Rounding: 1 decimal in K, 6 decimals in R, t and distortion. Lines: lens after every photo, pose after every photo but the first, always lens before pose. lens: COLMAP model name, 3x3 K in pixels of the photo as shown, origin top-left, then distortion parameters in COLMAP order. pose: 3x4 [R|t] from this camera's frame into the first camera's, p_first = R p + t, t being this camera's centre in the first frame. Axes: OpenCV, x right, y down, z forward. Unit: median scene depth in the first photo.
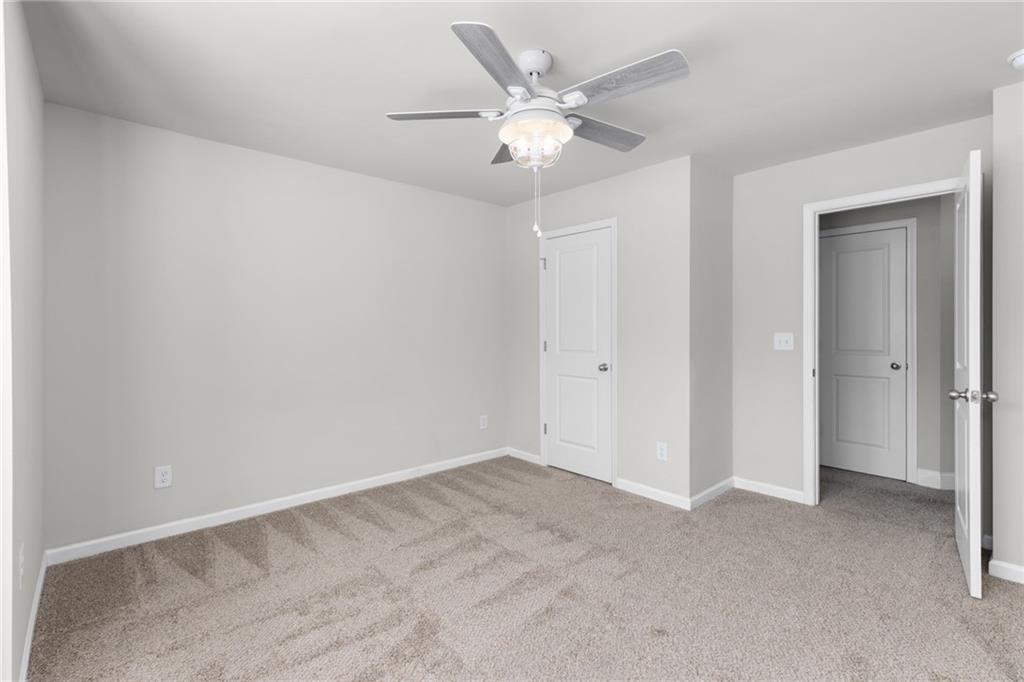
lens RADIAL K [[457.5, 0, 511.1], [0, 457.5, 335.2], [0, 0, 1]] dist [-0.001827, -0.000091]
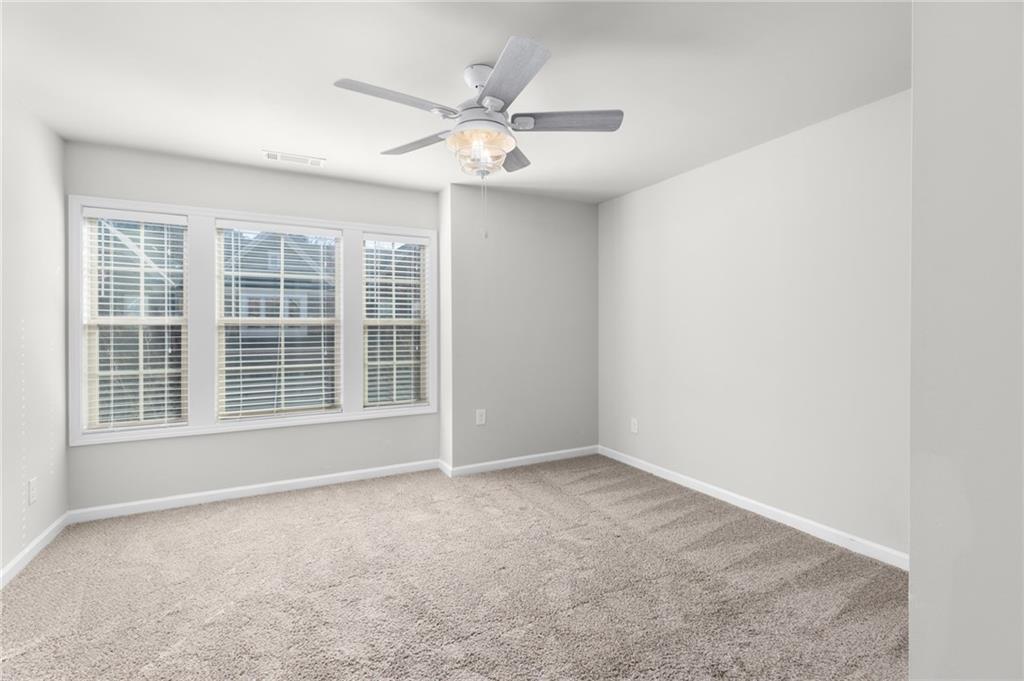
lens RADIAL K [[457.5, 0, 511.2], [0, 457.5, 335.4], [0, 0, 1]] dist [-0.001827, -0.000091]
pose [[-0.253020, 0.008594, -0.967423, 0.711924], [-0.008546, 0.999902, 0.011117, 0.002096], [0.967423, 0.011080, -0.252922, 0.906510]]
